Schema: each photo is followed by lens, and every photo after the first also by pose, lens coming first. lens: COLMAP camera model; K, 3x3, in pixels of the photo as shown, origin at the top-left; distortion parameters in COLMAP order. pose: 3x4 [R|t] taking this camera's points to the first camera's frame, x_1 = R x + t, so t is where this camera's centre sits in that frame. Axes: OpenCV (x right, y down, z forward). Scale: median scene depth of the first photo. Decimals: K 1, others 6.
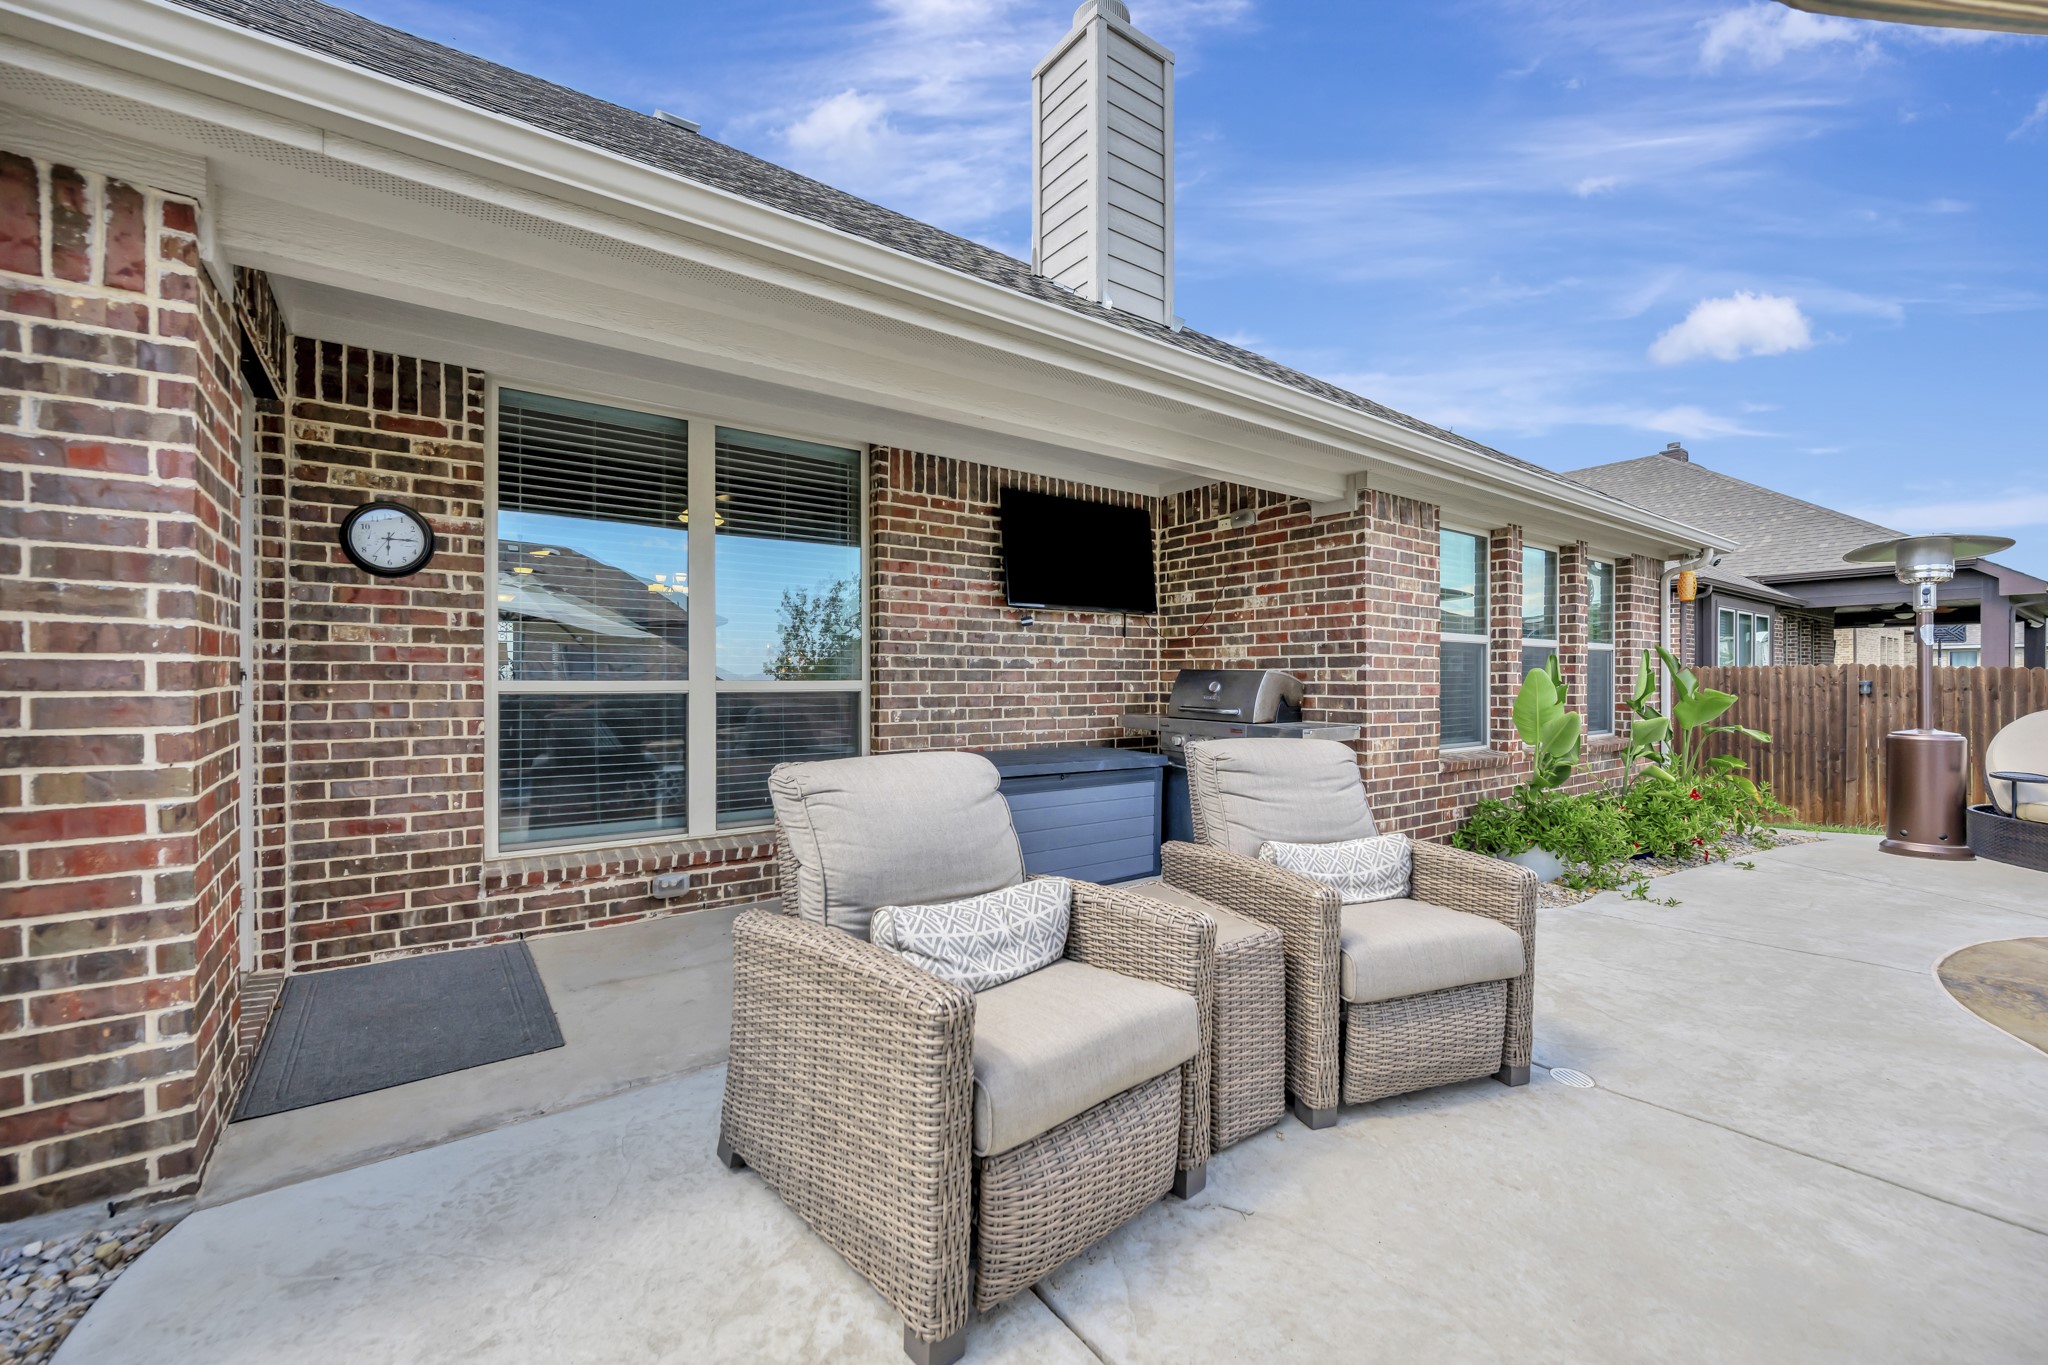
lens RADIAL K [[821.6, 0, 1017.6], [0, 821.6, 681.0], [0, 0, 1]] dist [-0.000172, 0.000613]
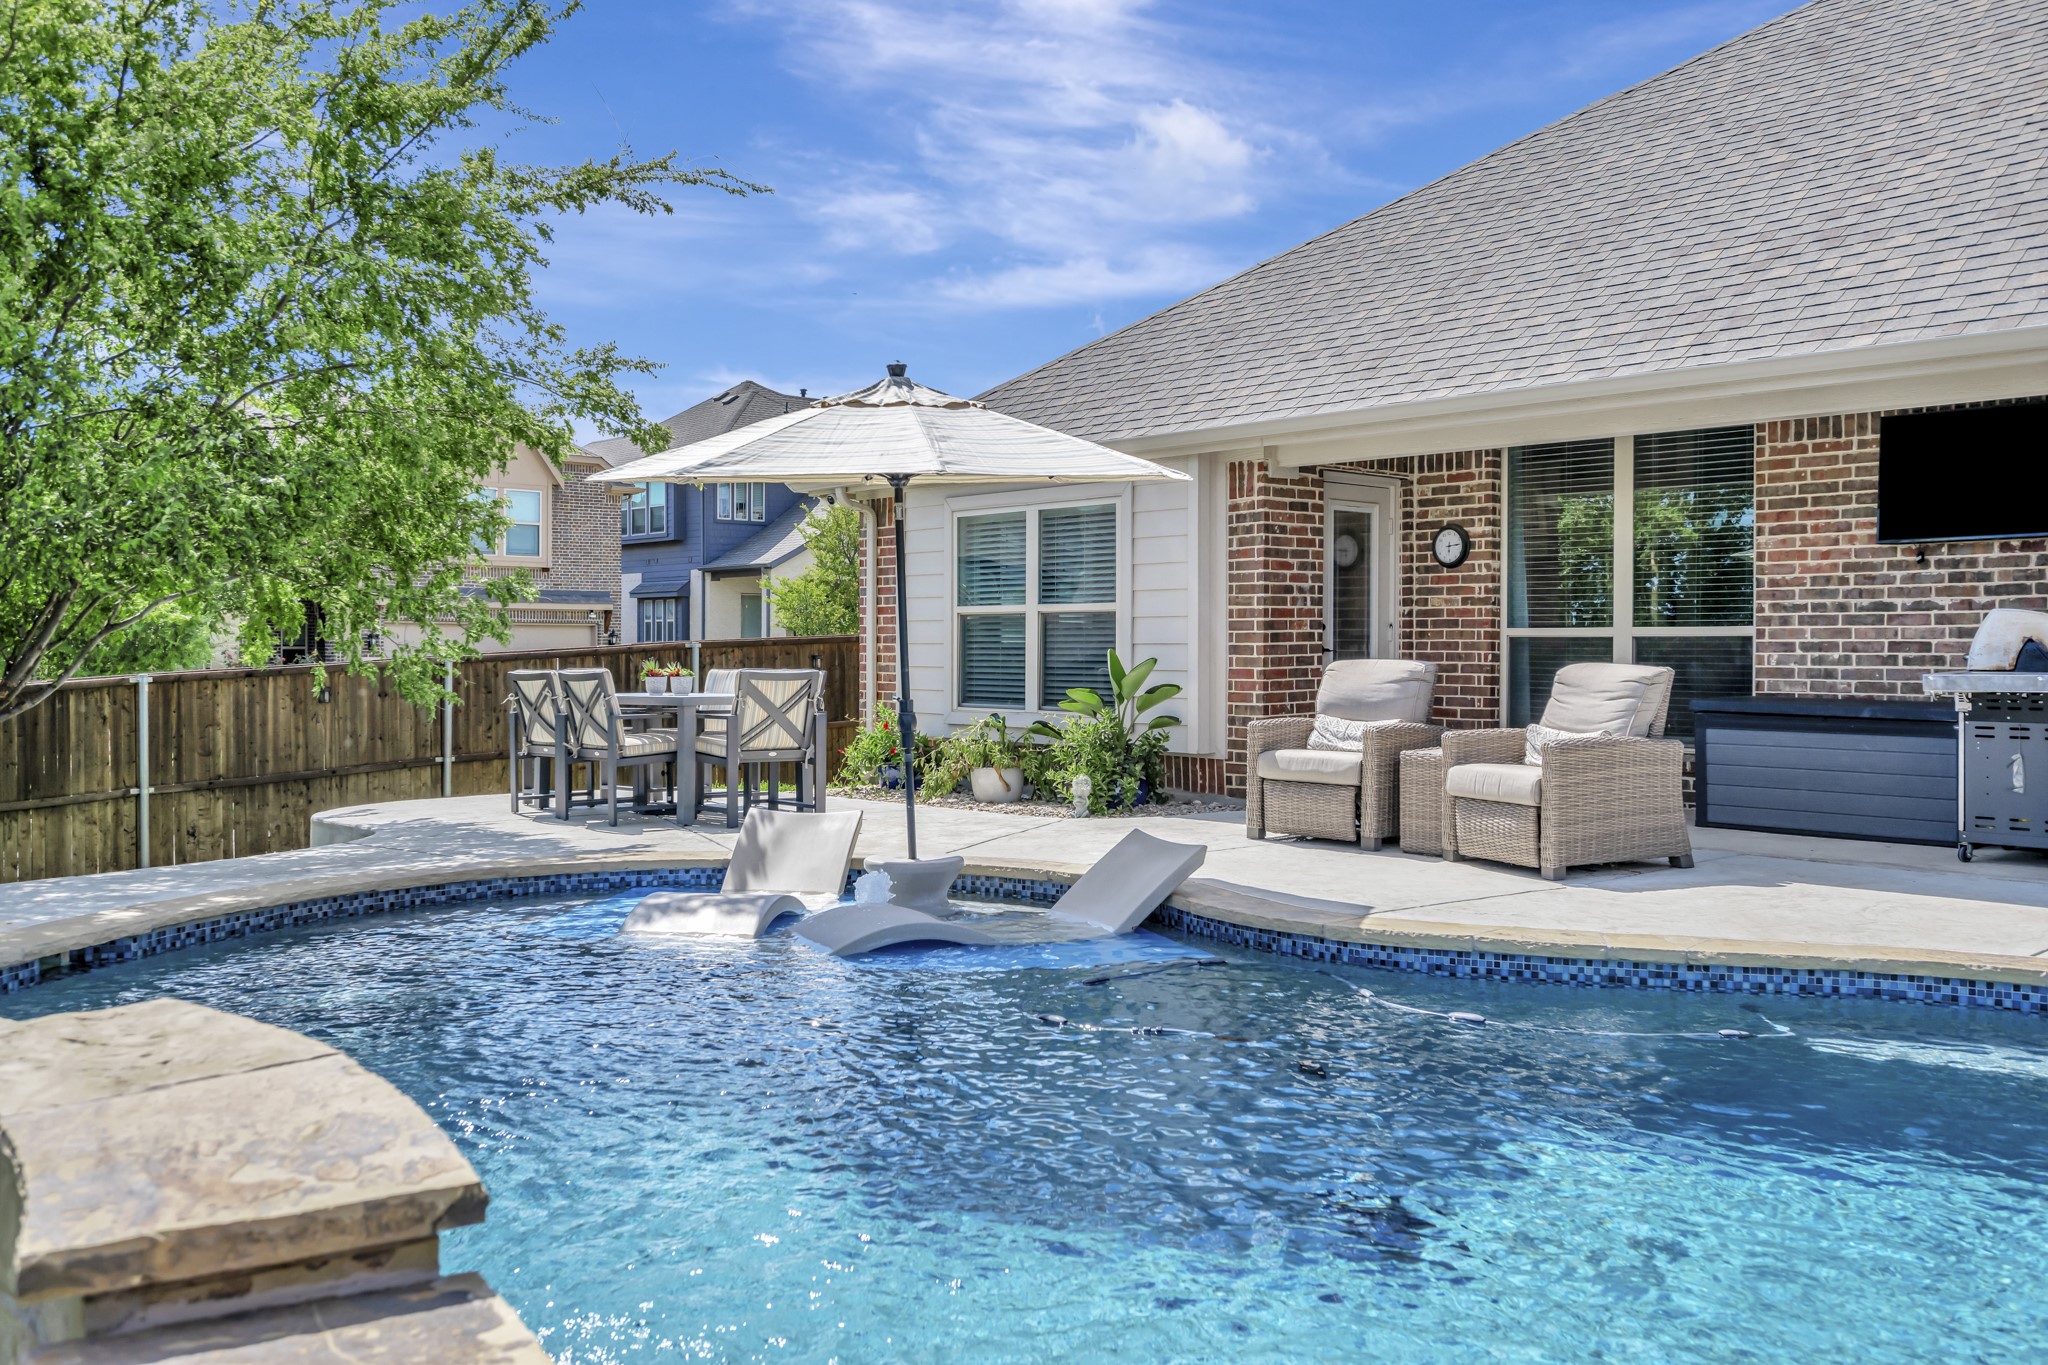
lens RADIAL K [[1784.4, 0, 1025.2], [0, 1784.4, 674.3], [0, 0, 1]] dist [-0.003890, -0.000621]
pose [[0.088542, 0.012745, -0.995991, 1.986437], [-0.004883, 0.999912, 0.012361, 0.037064], [0.996061, 0.003769, 0.088596, -0.148983]]
